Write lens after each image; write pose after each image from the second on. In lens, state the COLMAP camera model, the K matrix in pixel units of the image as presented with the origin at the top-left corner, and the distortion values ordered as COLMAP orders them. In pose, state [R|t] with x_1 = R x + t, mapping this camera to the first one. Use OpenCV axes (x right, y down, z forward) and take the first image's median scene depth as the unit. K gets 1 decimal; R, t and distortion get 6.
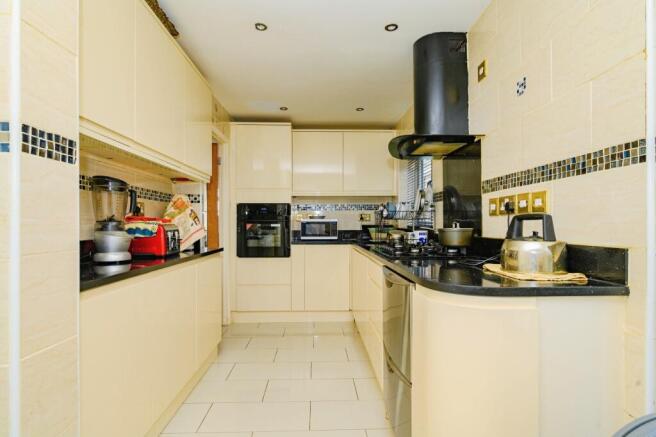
lens RADIAL K [[335.6, 0, 328.0], [0, 335.6, 218.5], [0, 0, 1]] dist [0.000443, 0.000057]
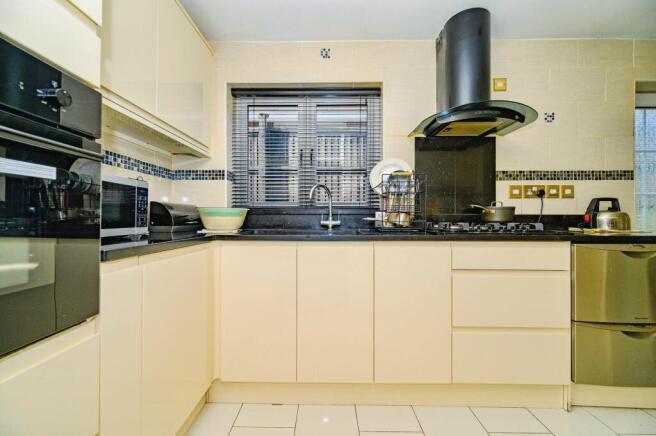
lens RADIAL K [[256.9, 0, 328.9], [0, 256.9, 217.4], [0, 0, 1]] dist [-0.000636, 0.000621]
pose [[0.040806, 0.012843, 0.999085, -0.604677], [-0.015600, 0.999804, -0.012215, 0.098309], [-0.999045, -0.015087, 0.040998, 1.804679]]
